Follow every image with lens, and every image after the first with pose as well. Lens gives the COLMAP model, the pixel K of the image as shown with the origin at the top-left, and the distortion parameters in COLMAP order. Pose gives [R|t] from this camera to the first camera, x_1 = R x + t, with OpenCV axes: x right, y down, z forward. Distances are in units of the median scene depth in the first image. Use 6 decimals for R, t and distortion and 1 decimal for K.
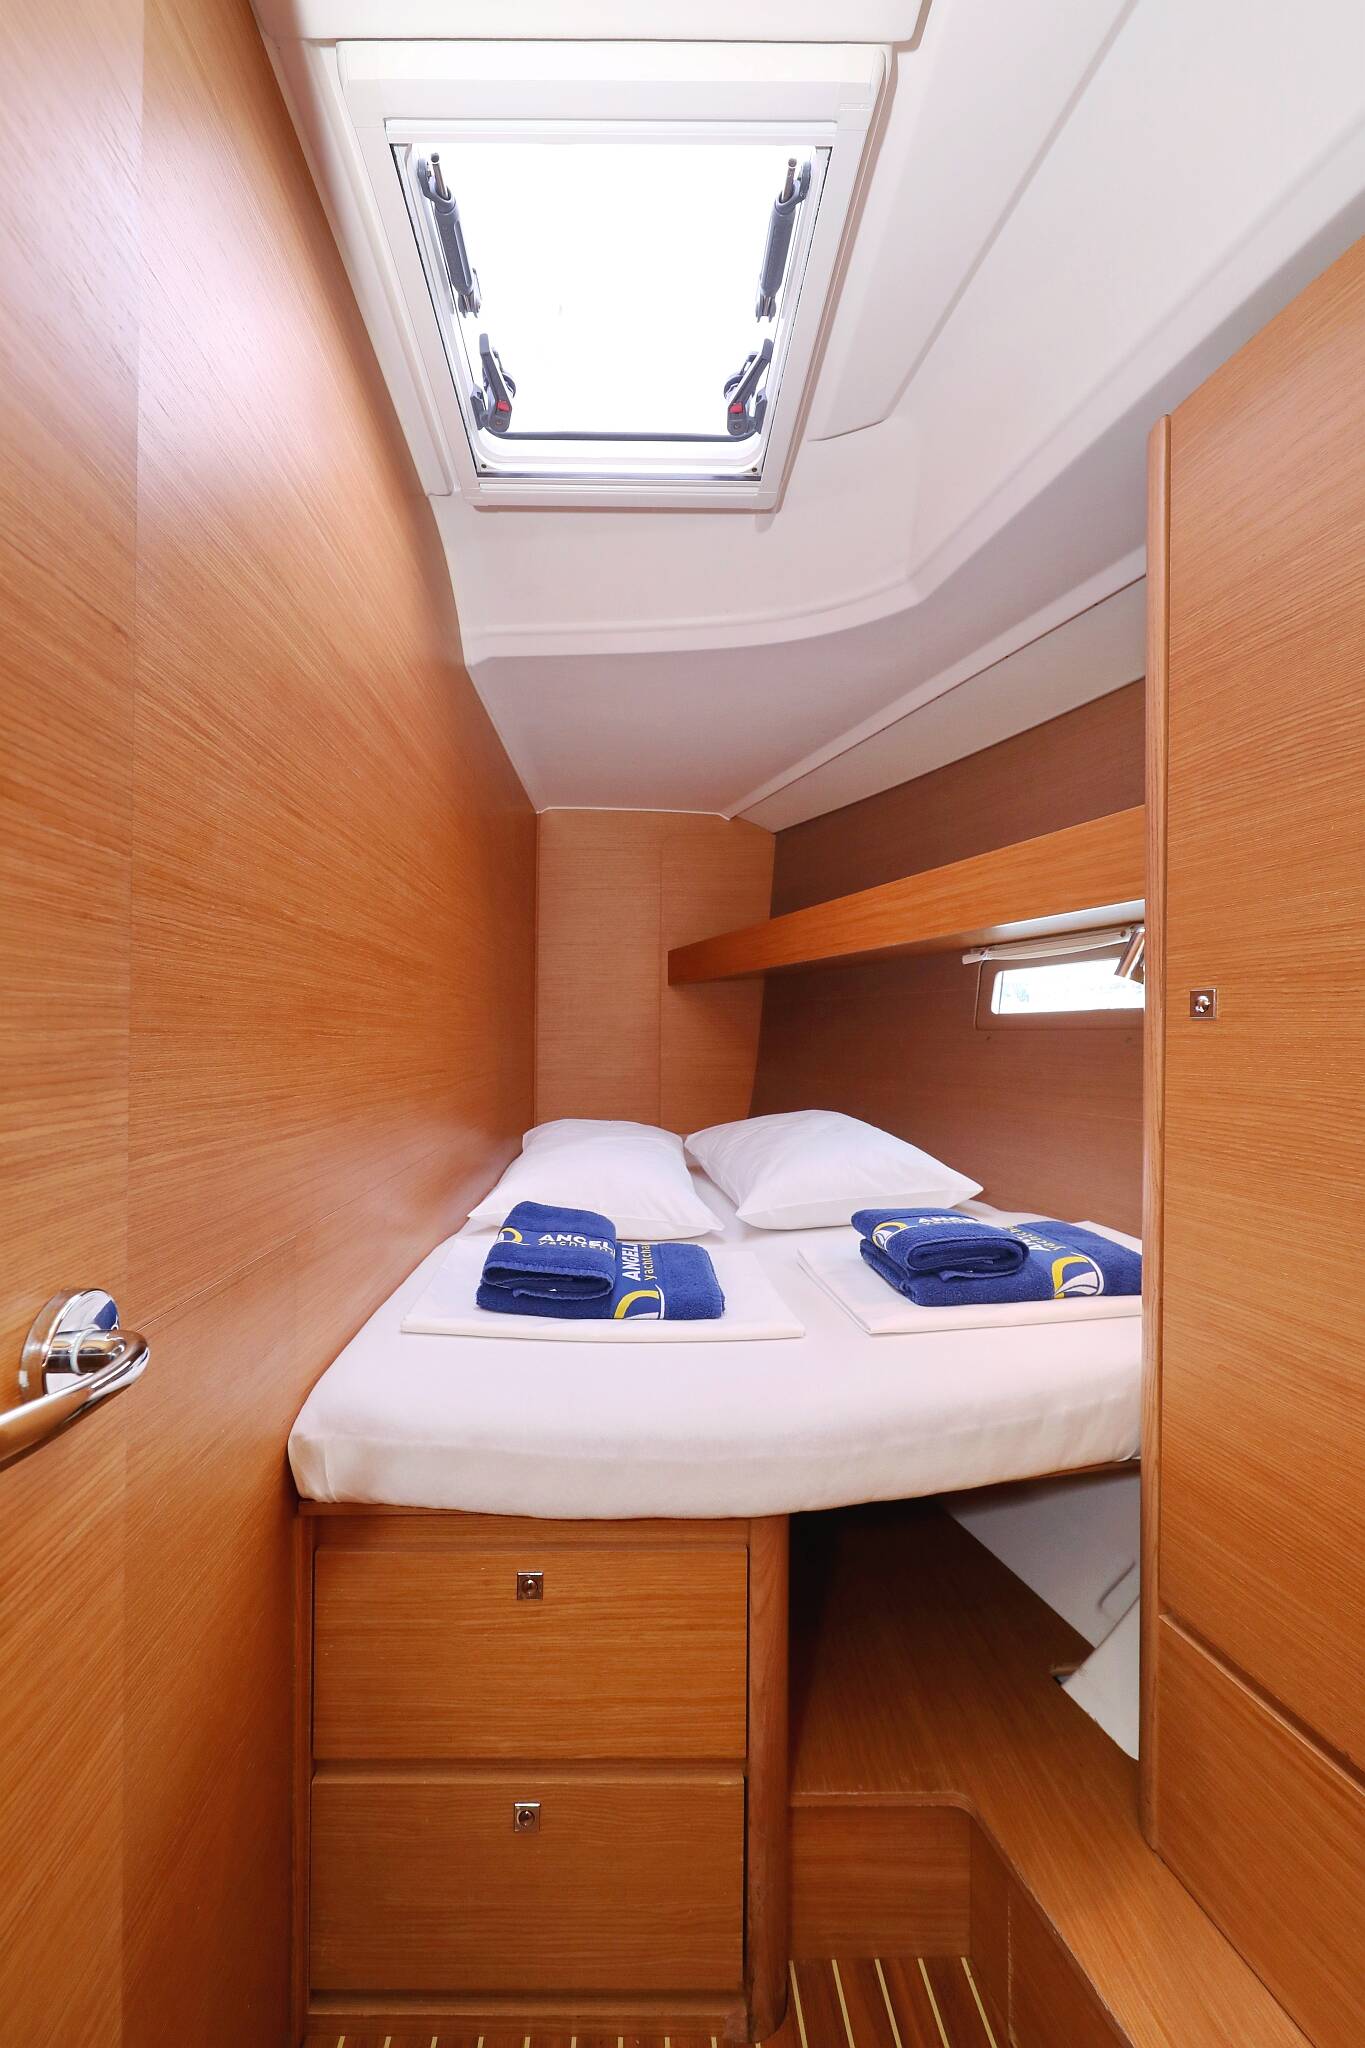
lens RADIAL K [[806.6, 0, 670.2], [0, 806.6, 1021.4], [0, 0, 1]] dist [-0.003610, -0.001227]
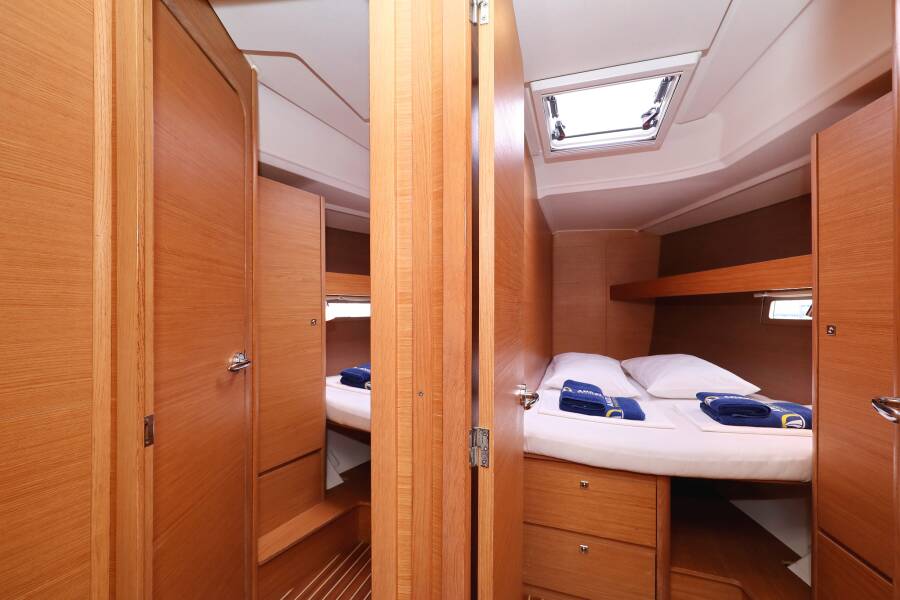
lens RADIAL K [[354.4, 0, 424.6], [0, 354.4, 305.2], [0, 0, 1]] dist [-0.003610, -0.001227]
pose [[0.897767, -0.009306, -0.440372, -0.089468], [0.010777, 0.999942, 0.000842, -0.088814], [0.440338, -0.005502, 0.897815, -0.584632]]
